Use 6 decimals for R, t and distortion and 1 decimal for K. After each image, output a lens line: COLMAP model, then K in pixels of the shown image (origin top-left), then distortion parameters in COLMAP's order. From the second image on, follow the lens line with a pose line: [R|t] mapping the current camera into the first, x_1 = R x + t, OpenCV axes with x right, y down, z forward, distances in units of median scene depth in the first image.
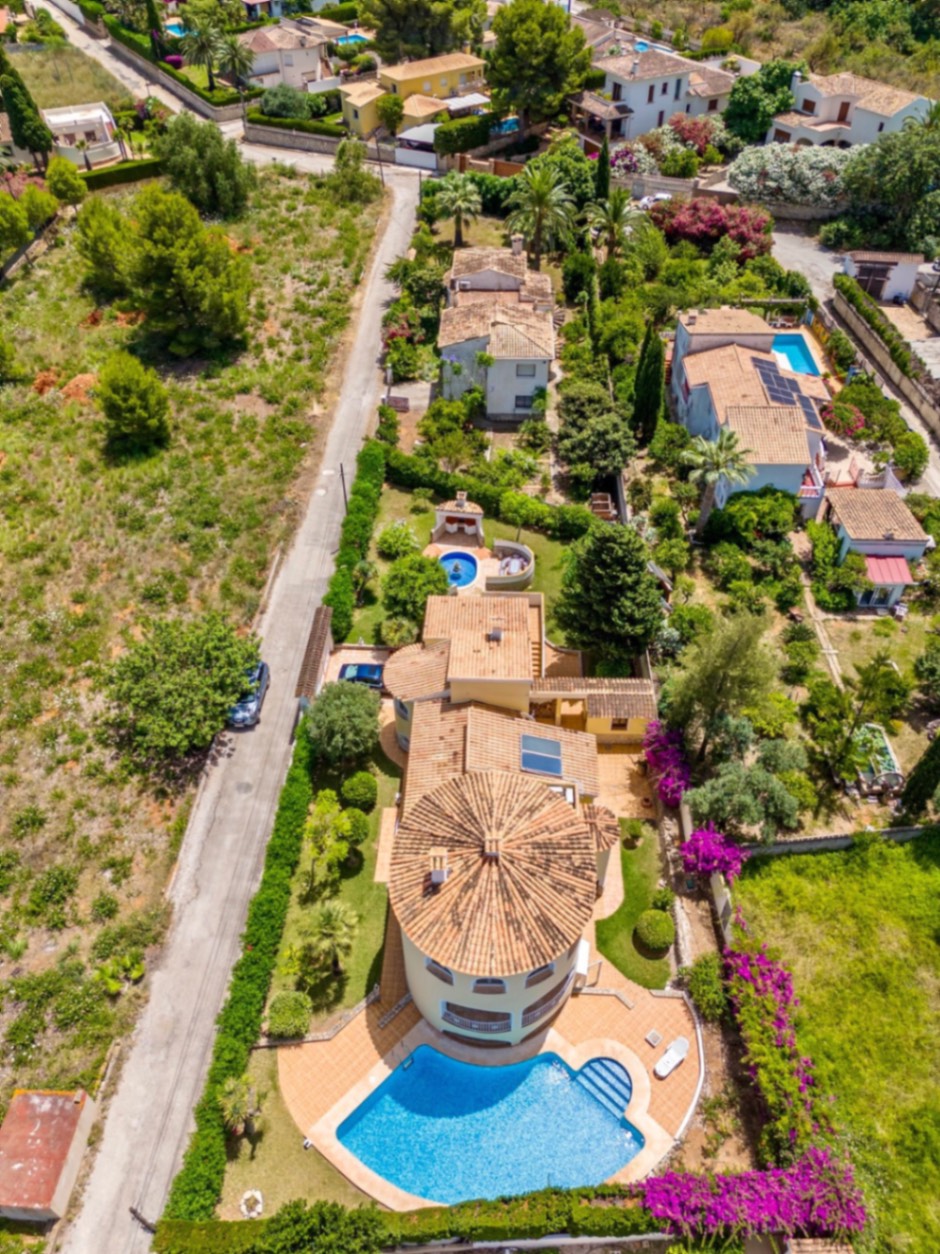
lens RADIAL K [[939.5, 0, 470.0], [0, 939.5, 627.0], [0, 0, 1]] dist [0.033804, -0.003273]
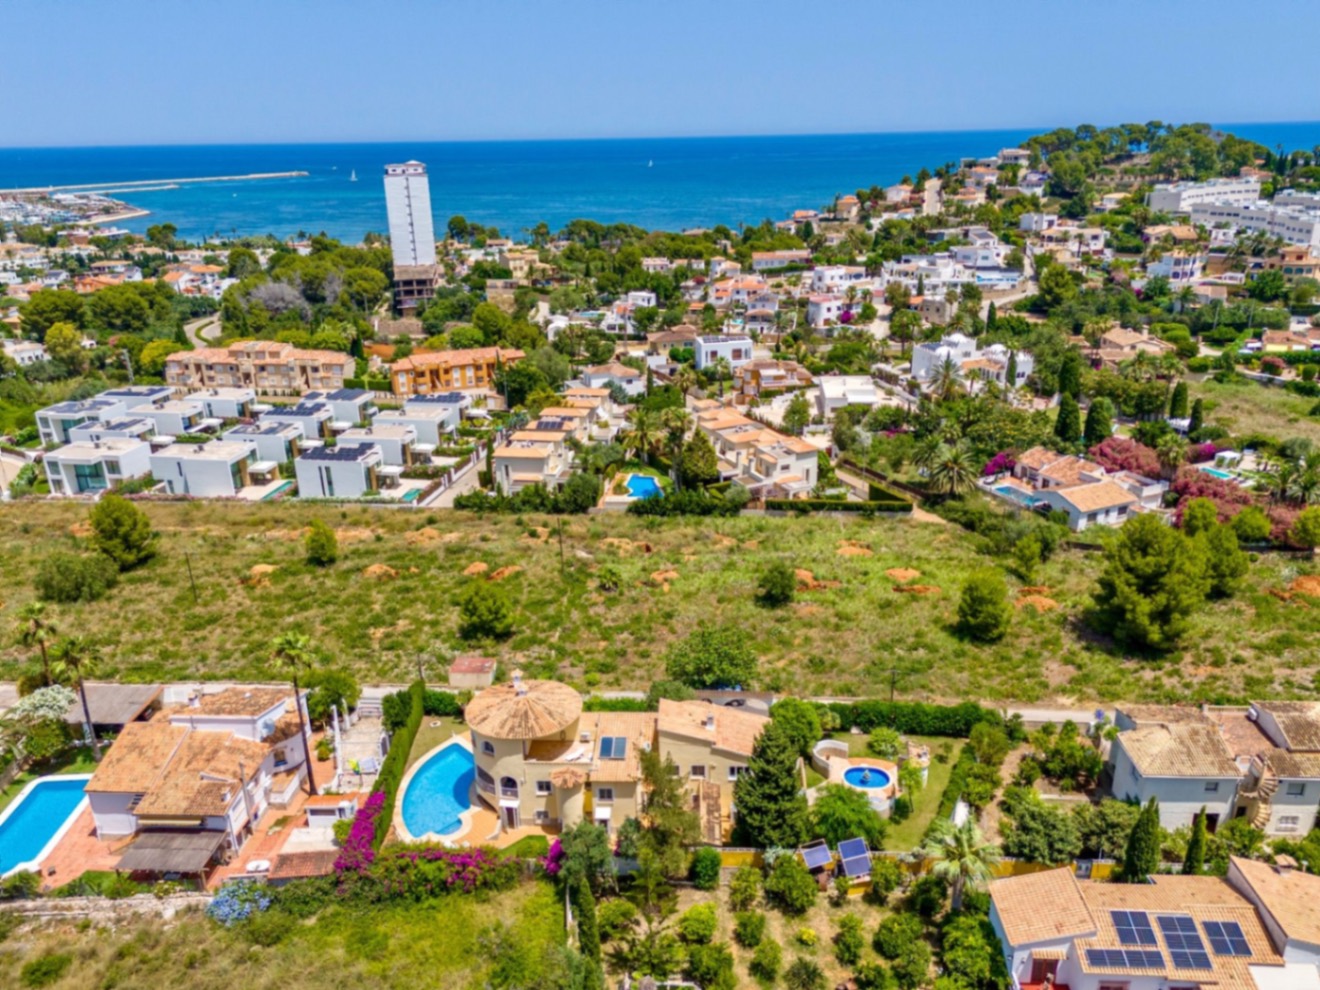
lens RADIAL K [[962.4, 0, 660.0], [0, 962.4, 495.0], [0, 0, 1]] dist [0.087630, -0.119301]
pose [[-0.013524, 0.355133, -0.934718, 0.774687], [-0.680264, 0.681859, 0.268905, -0.350324], [0.732842, 0.639492, 0.232363, 0.200773]]
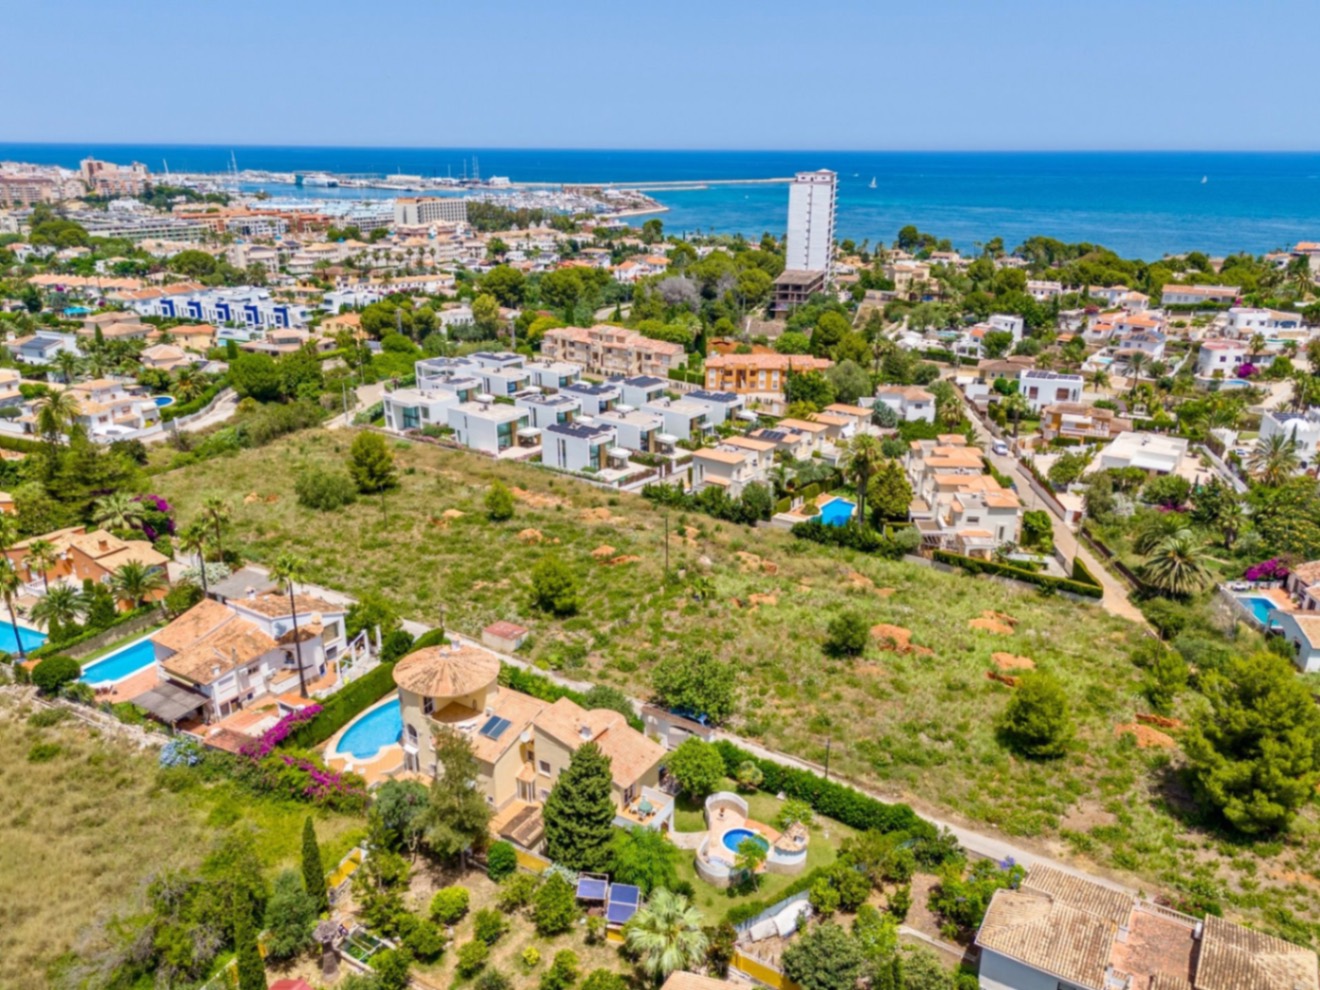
lens RADIAL K [[962.4, 0, 660.0], [0, 962.4, 495.0], [0, 0, 1]] dist [0.087630, -0.119301]
pose [[-0.492834, 0.298031, -0.817492, 0.646572], [-0.605255, 0.557557, 0.568152, -0.670102], [0.625125, 0.774796, -0.094398, 0.533864]]
